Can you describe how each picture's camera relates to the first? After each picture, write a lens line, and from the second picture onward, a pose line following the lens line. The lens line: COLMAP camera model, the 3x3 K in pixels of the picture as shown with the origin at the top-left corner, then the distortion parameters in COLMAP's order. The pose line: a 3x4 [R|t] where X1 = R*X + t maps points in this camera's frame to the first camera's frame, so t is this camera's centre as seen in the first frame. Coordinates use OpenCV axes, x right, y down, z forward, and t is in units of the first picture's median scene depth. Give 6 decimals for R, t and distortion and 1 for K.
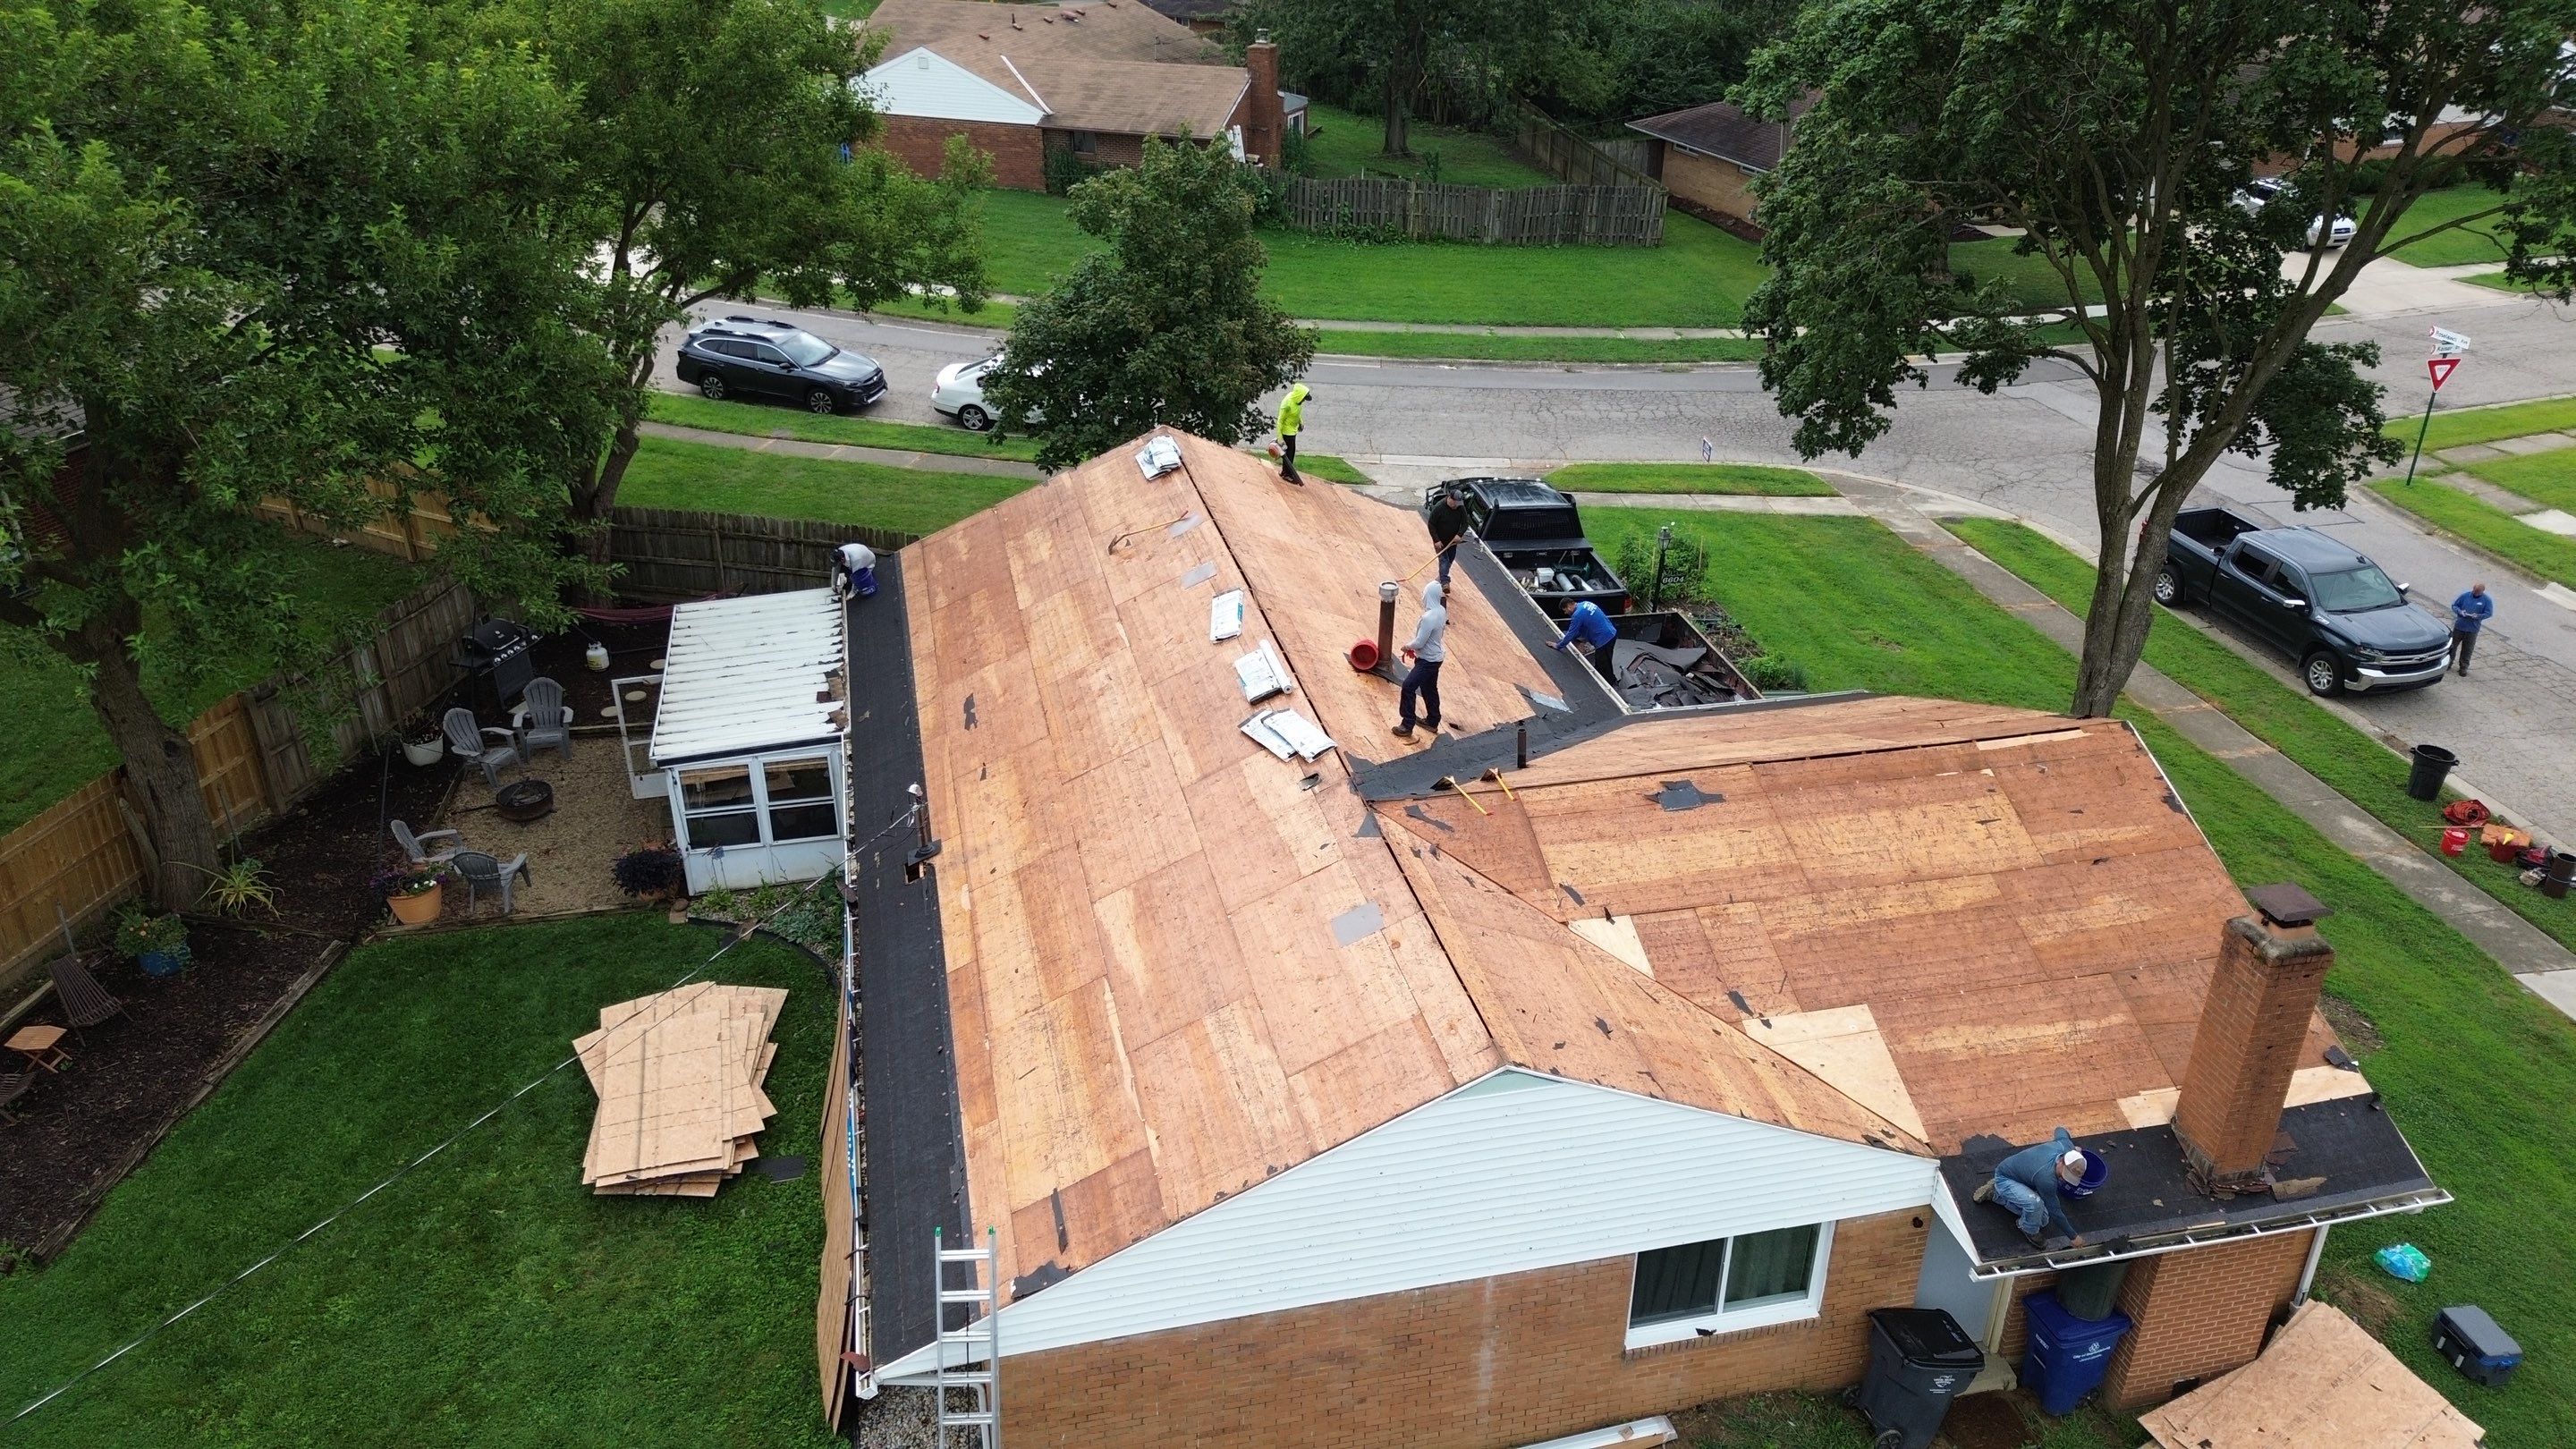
lens RADIAL K [[1841.5, 0, 1292.6], [0, 1841.5, 713.9], [0, 0, 1]] dist [0.106576, -0.124611]
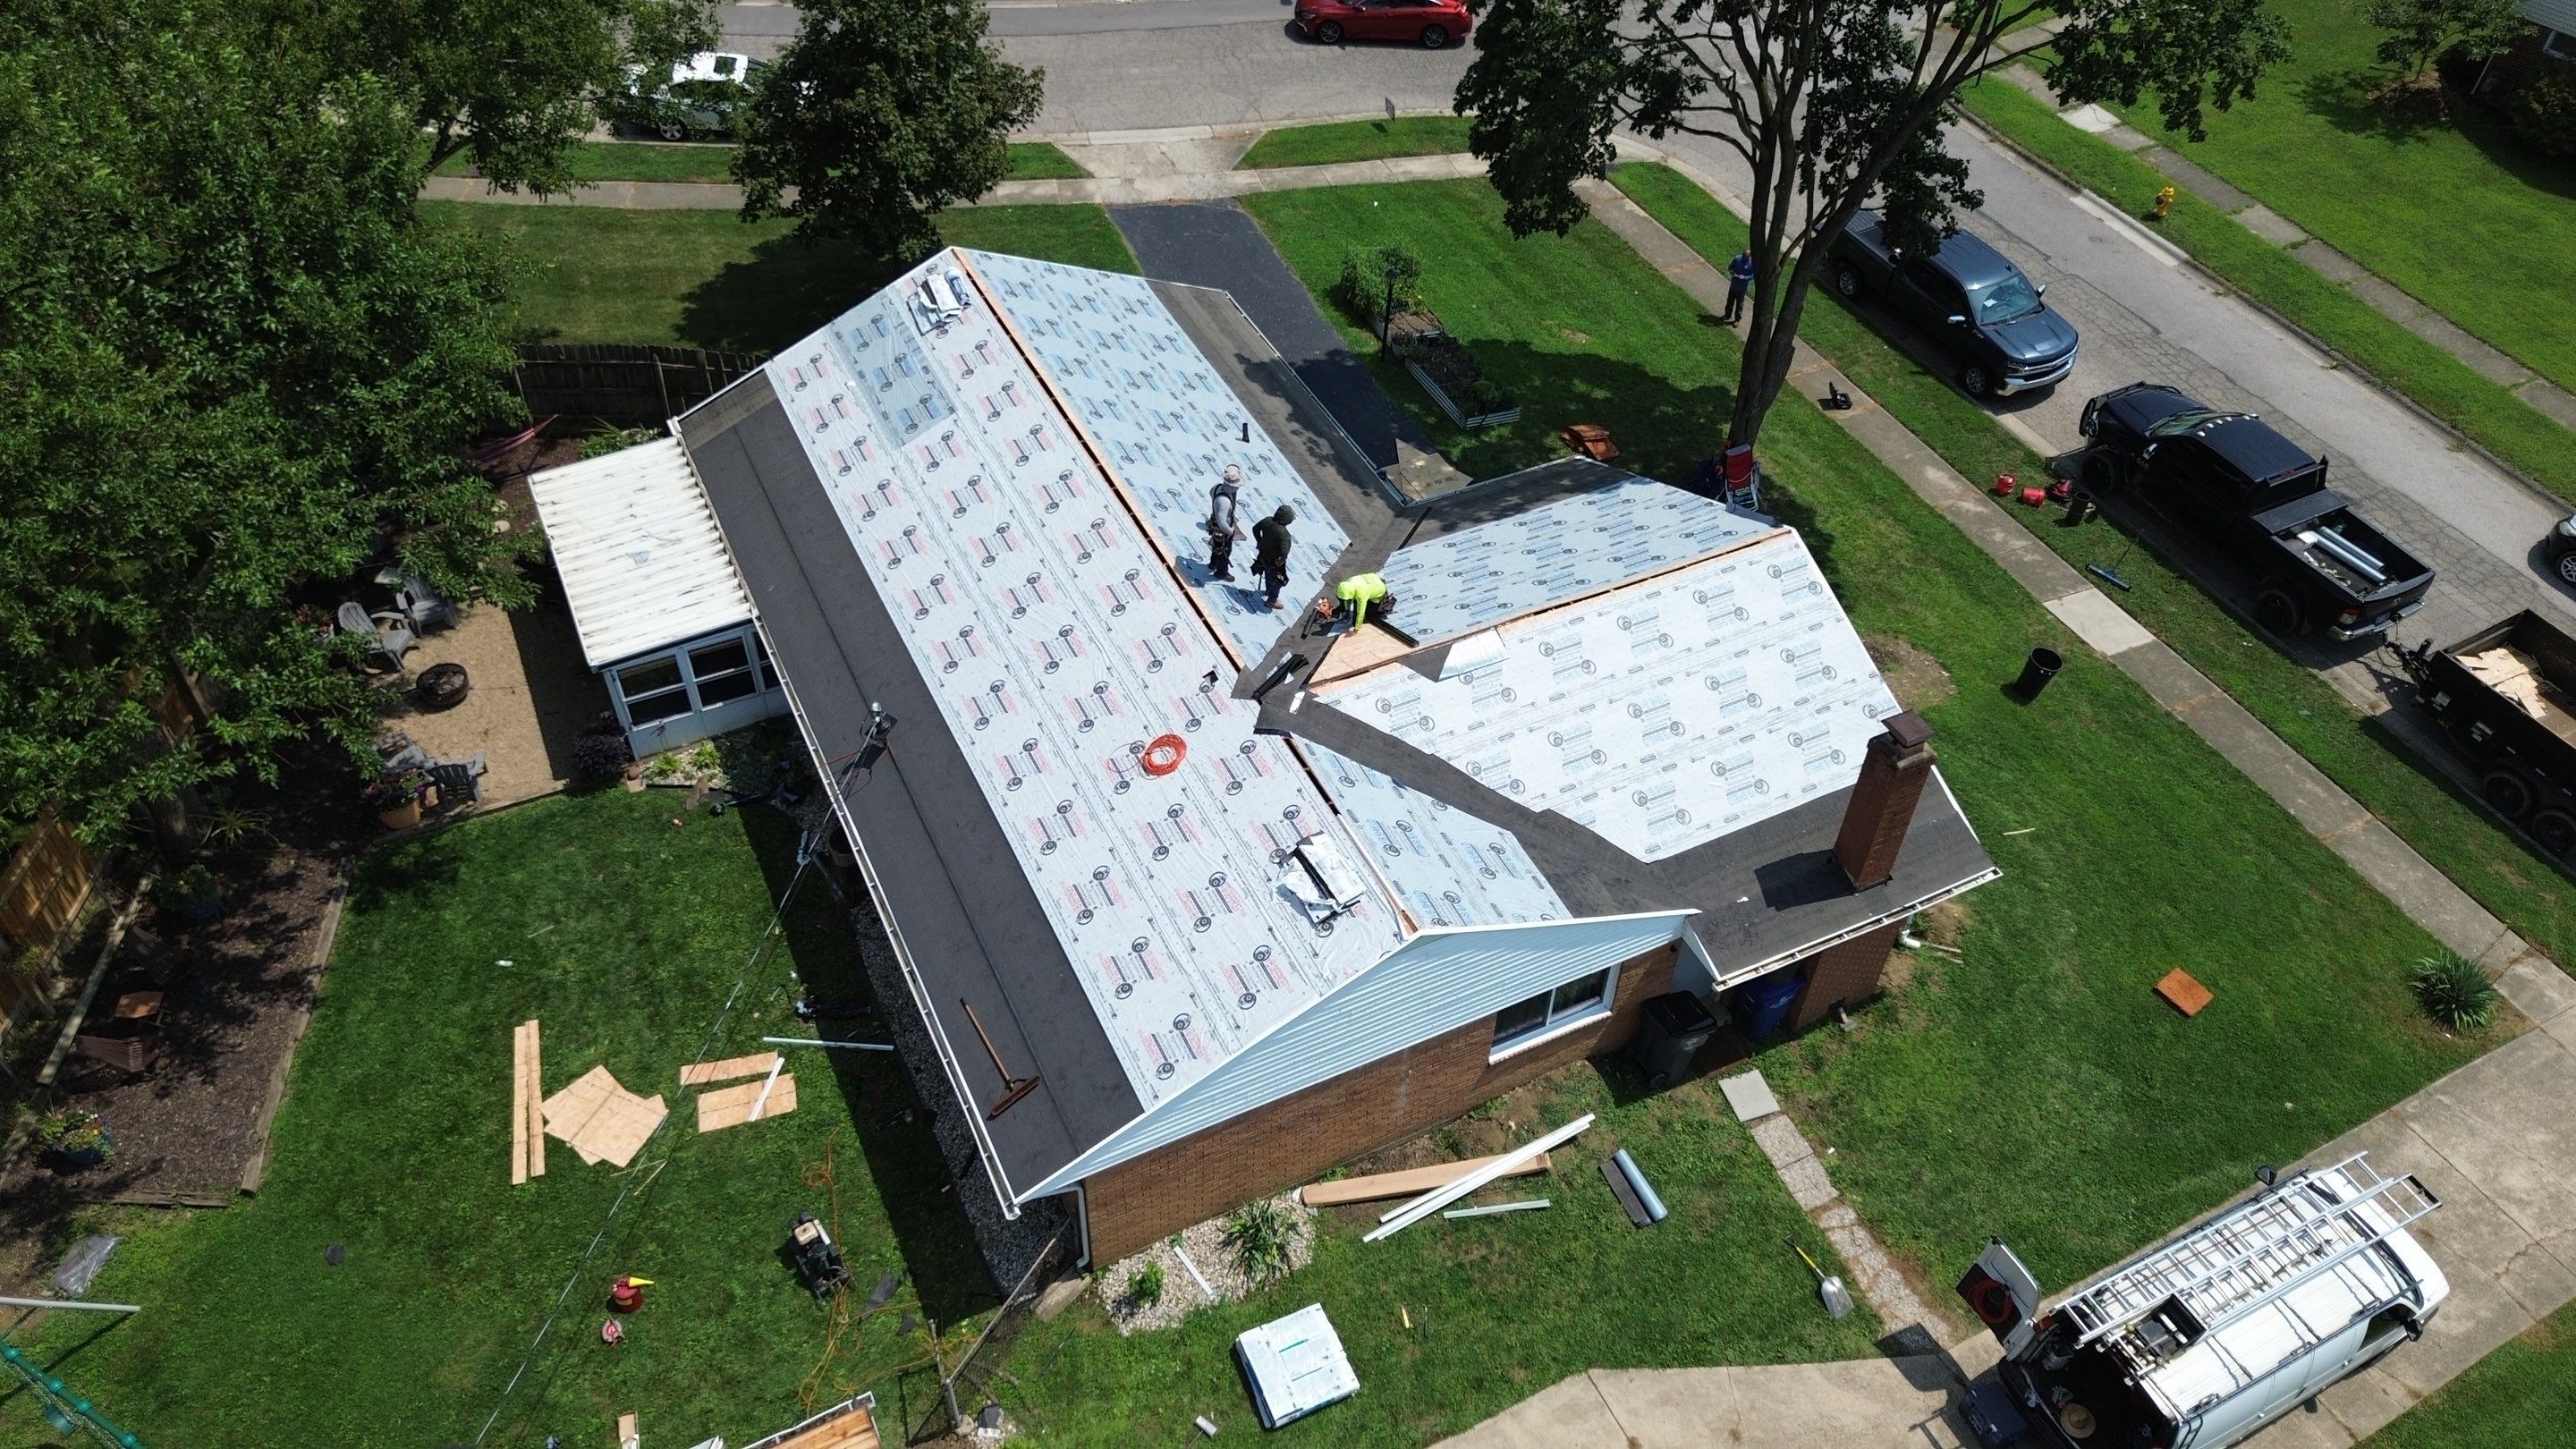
lens RADIAL K [[1841.8, 0, 1297.3], [0, 1841.8, 727.5], [0, 0, 1]] dist [0.048546, -0.033721]
pose [[0.974449, -0.144107, 0.172283, -0.103776], [0.086484, 0.948633, 0.304329, -0.208766], [-0.207289, -0.281654, 0.936858, -0.144506]]
